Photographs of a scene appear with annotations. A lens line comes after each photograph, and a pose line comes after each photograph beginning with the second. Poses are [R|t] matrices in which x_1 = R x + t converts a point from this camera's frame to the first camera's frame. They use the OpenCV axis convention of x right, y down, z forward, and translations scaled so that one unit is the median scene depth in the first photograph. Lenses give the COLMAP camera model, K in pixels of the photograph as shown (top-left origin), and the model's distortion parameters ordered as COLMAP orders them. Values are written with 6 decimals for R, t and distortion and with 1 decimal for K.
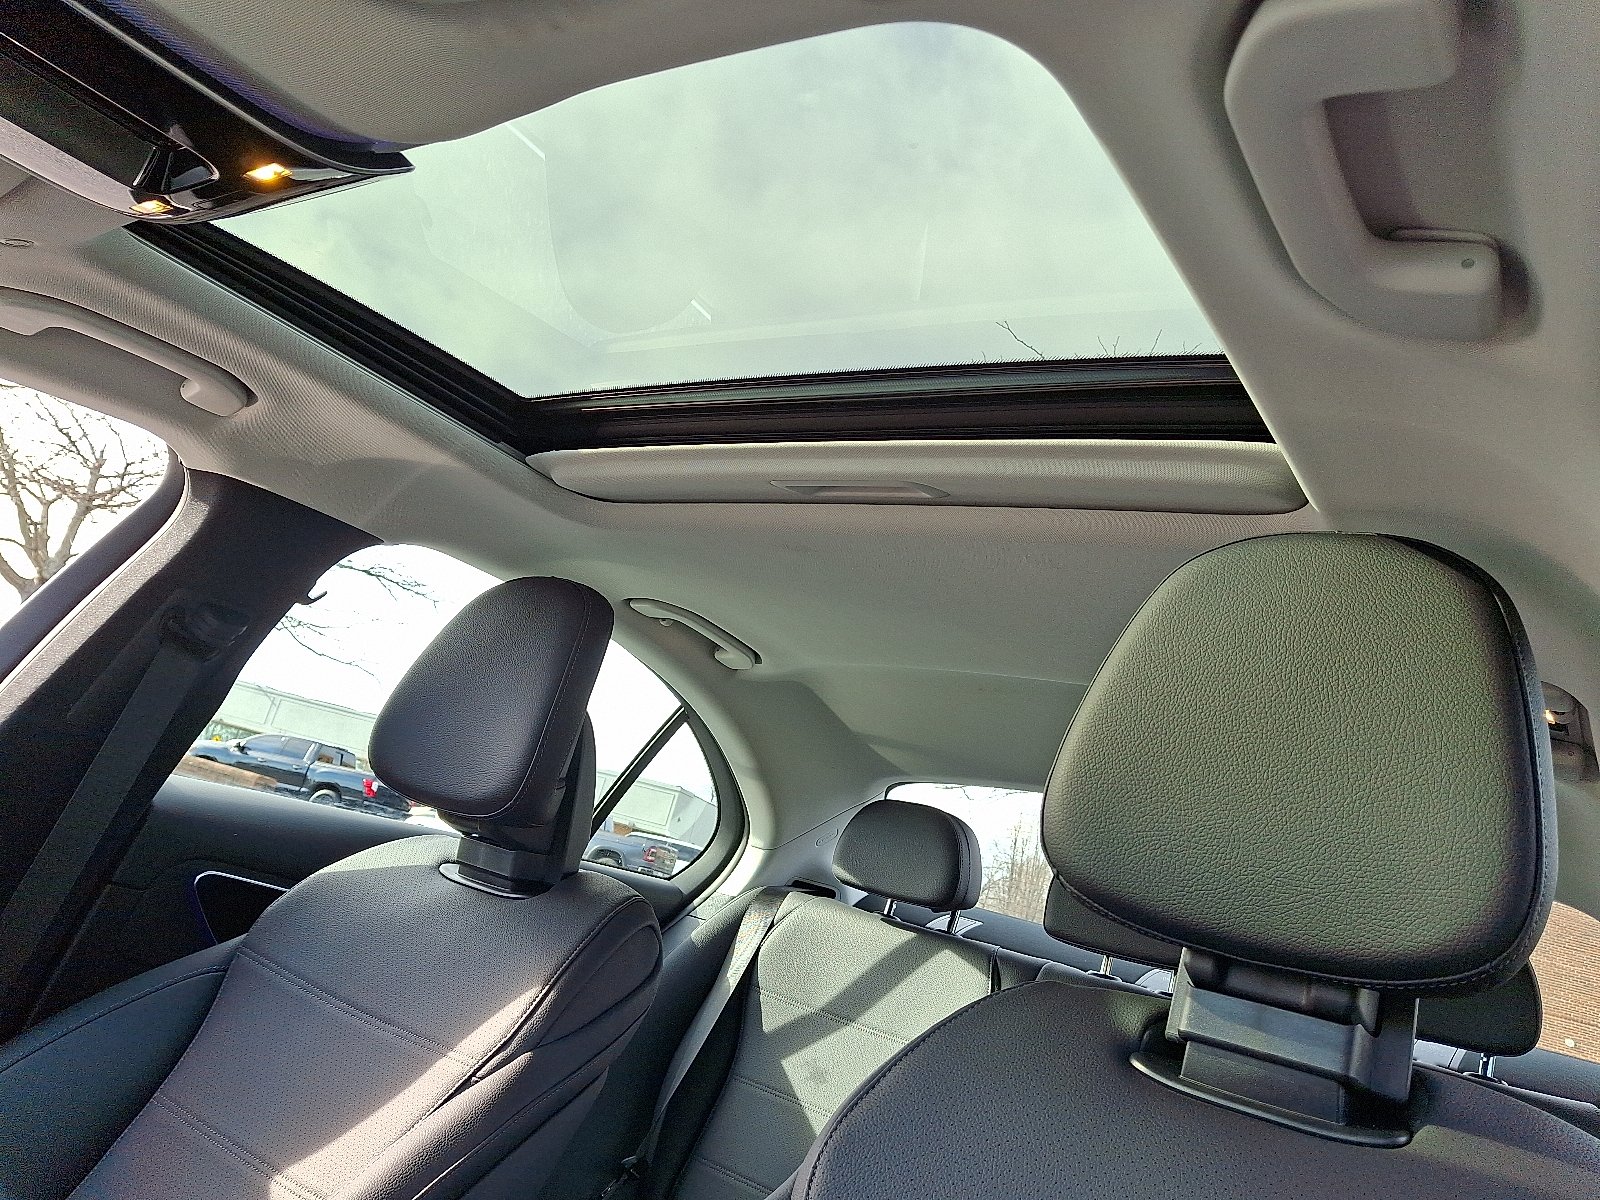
lens RADIAL K [[1161.2, 0, 800.0], [0, 1161.2, 600.0], [0, 0, 1]] dist [0.071193, -0.142384]
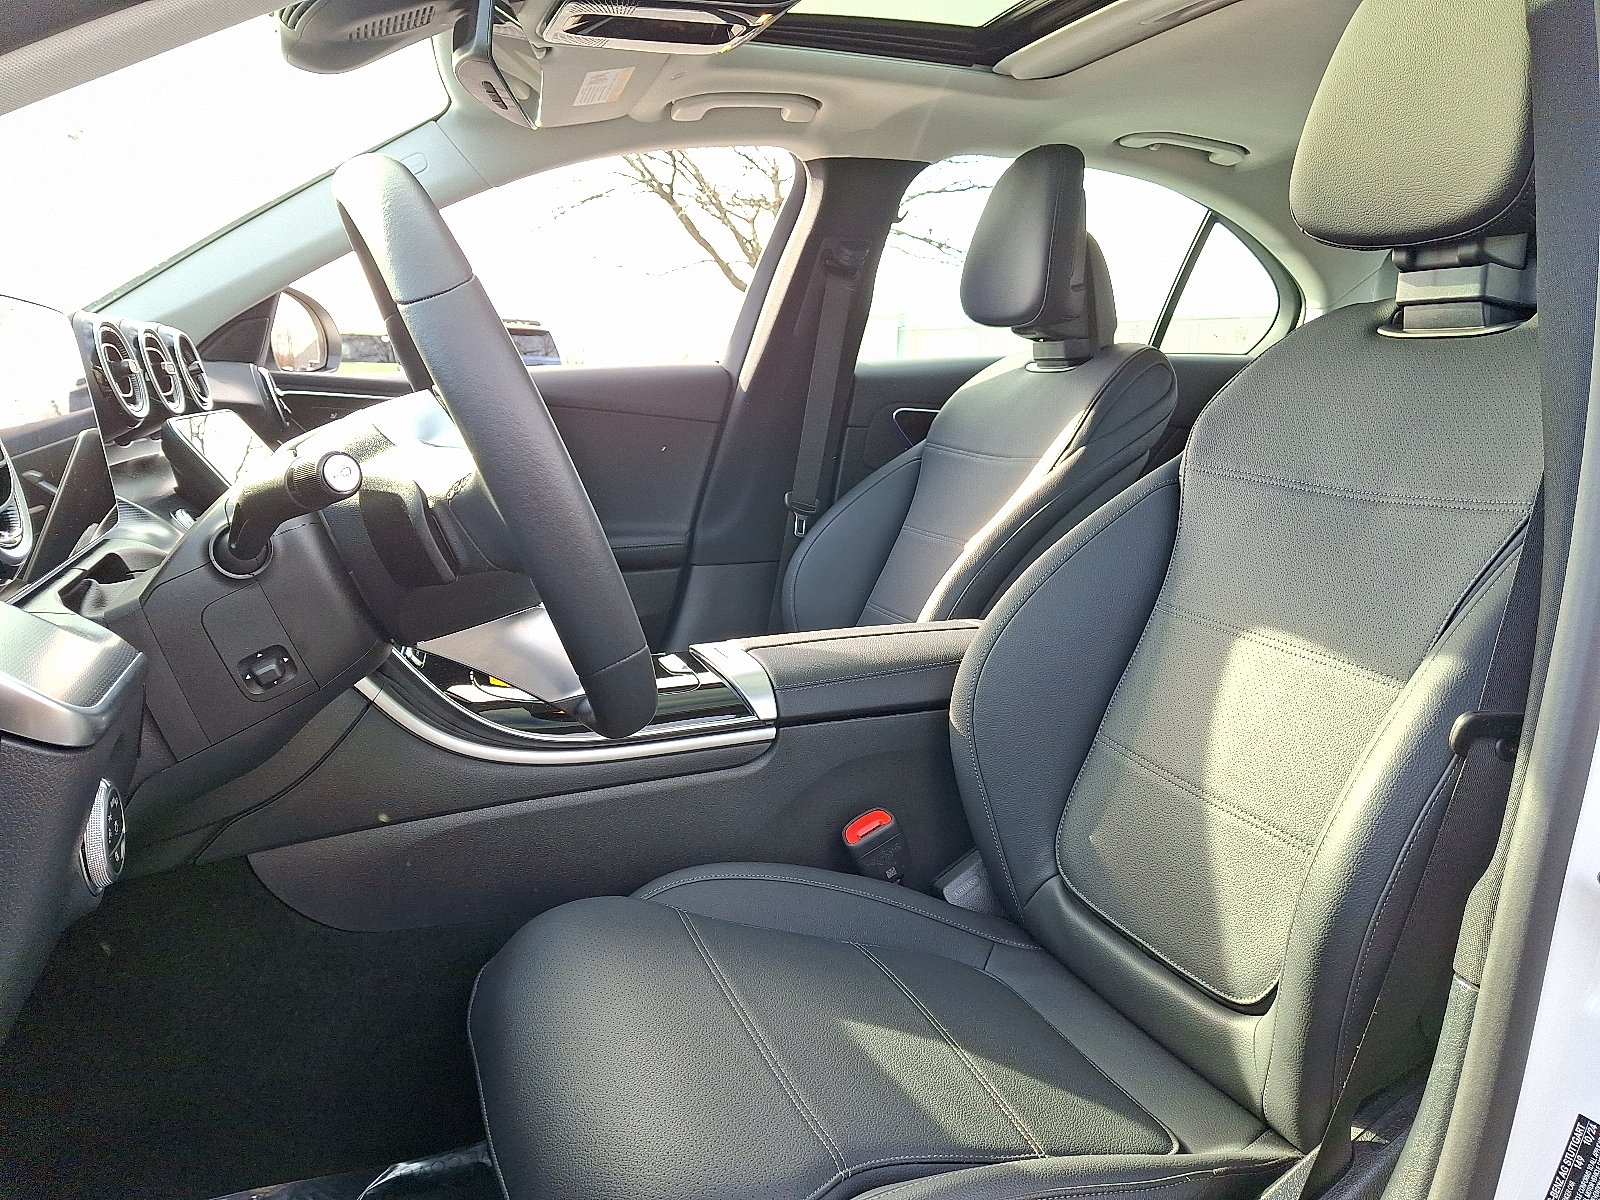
lens RADIAL K [[1161.2, 0, 800.0], [0, 1161.2, 600.0], [0, 0, 1]] dist [0.071193, -0.142384]
pose [[0.804068, -0.132642, -0.579552, 0.312049], [0.321292, 0.917139, 0.235854, 0.058469], [0.500246, -0.375848, 0.780059, -0.469893]]
